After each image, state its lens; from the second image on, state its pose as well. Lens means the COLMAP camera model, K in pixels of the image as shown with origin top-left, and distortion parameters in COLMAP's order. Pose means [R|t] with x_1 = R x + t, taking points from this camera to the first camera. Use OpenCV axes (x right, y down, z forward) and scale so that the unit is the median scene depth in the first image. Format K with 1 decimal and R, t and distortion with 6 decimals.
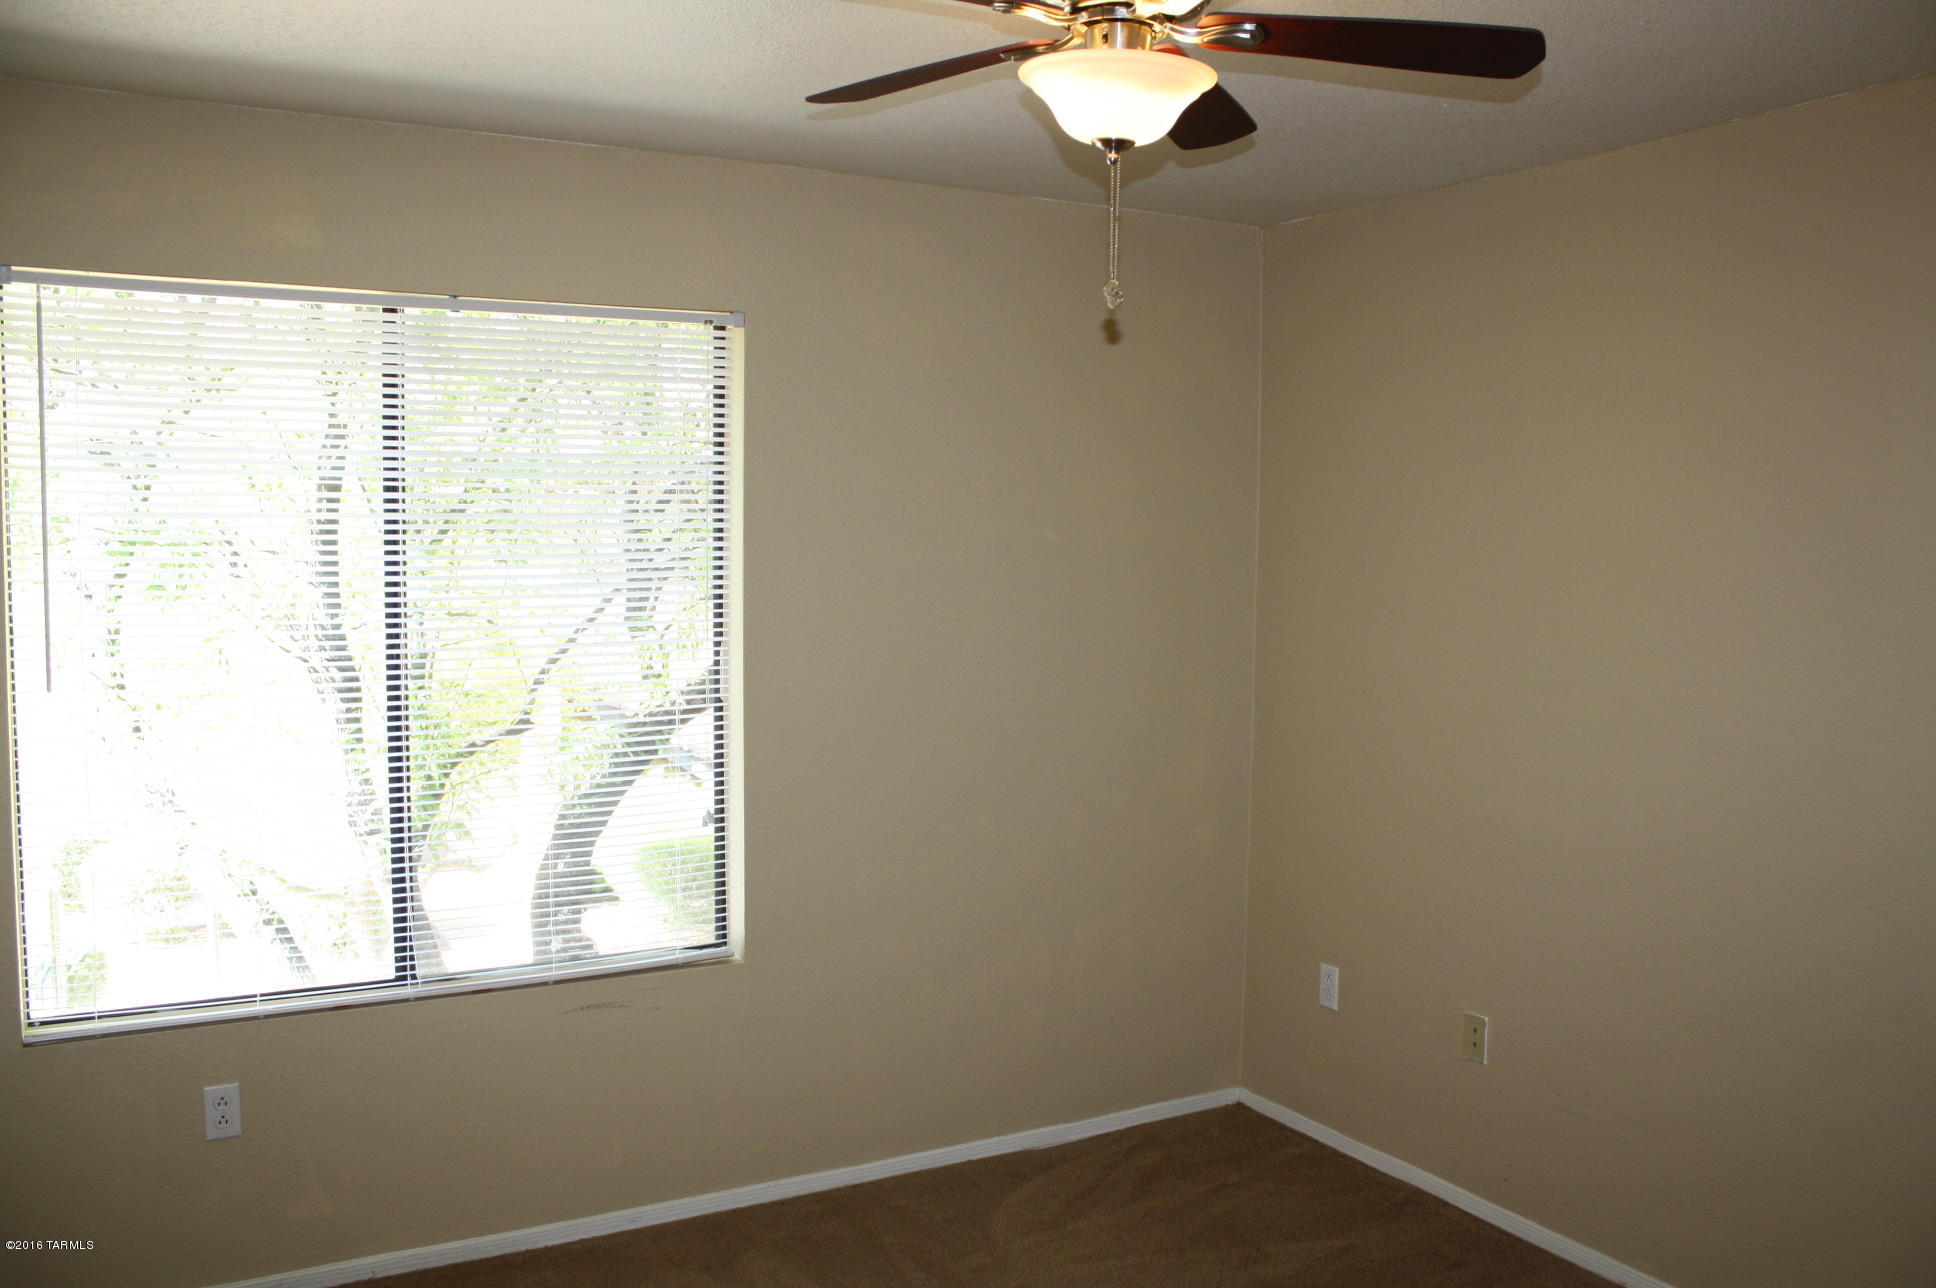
lens RADIAL K [[1650.9, 0, 974.6], [0, 1650.9, 647.3], [0, 0, 1]] dist [-0.162566, 0.147434]
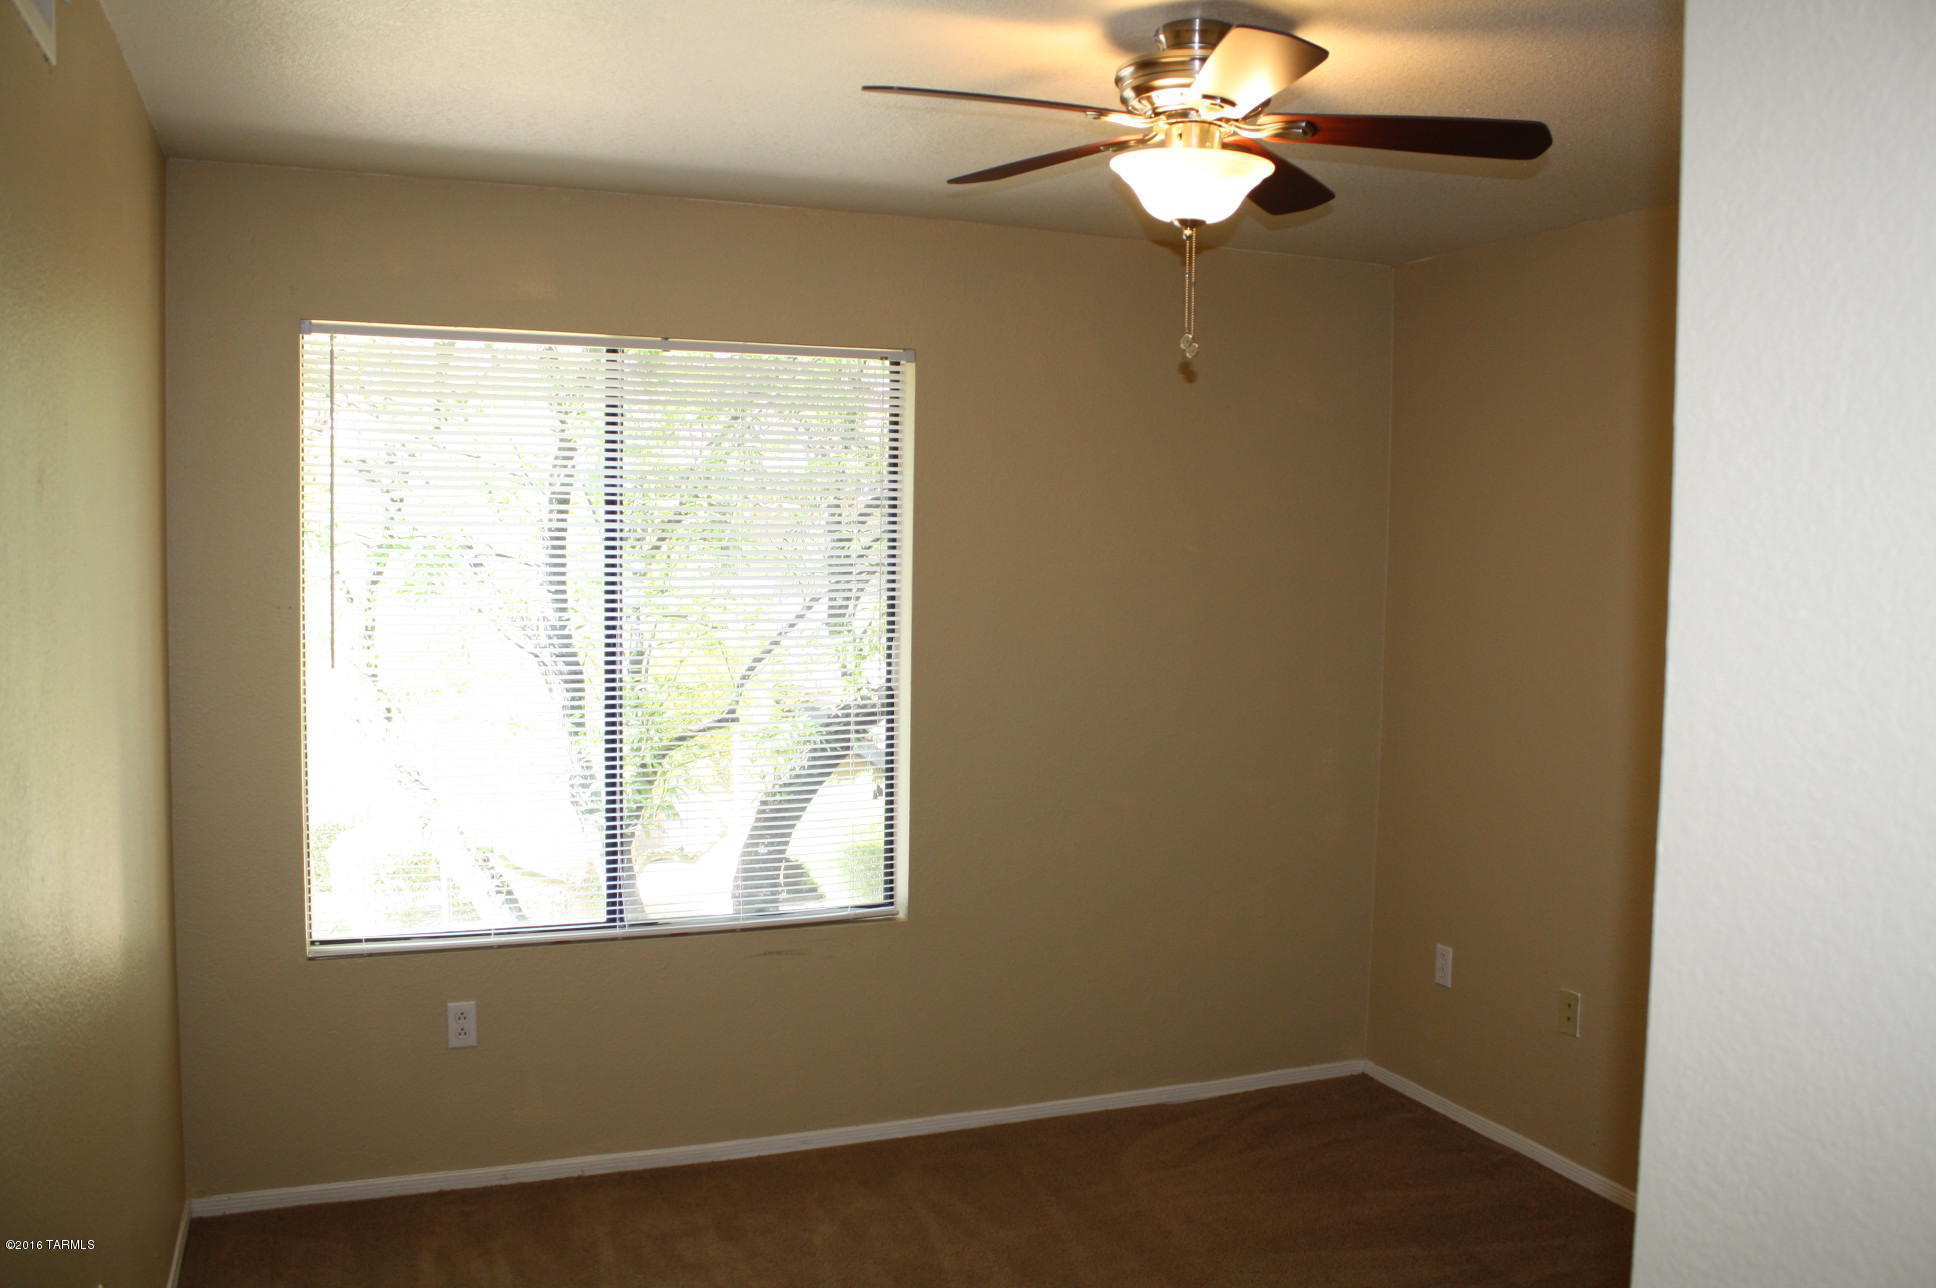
lens RADIAL K [[1650.9, 0, 971.6], [0, 1650.9, 644.7], [0, 0, 1]] dist [-0.162566, 0.147434]
pose [[0.991231, 0.014264, -0.131368, 0.051418], [-0.015643, 0.999833, -0.009472, 0.011447], [0.131211, 0.011444, 0.991288, -0.129729]]
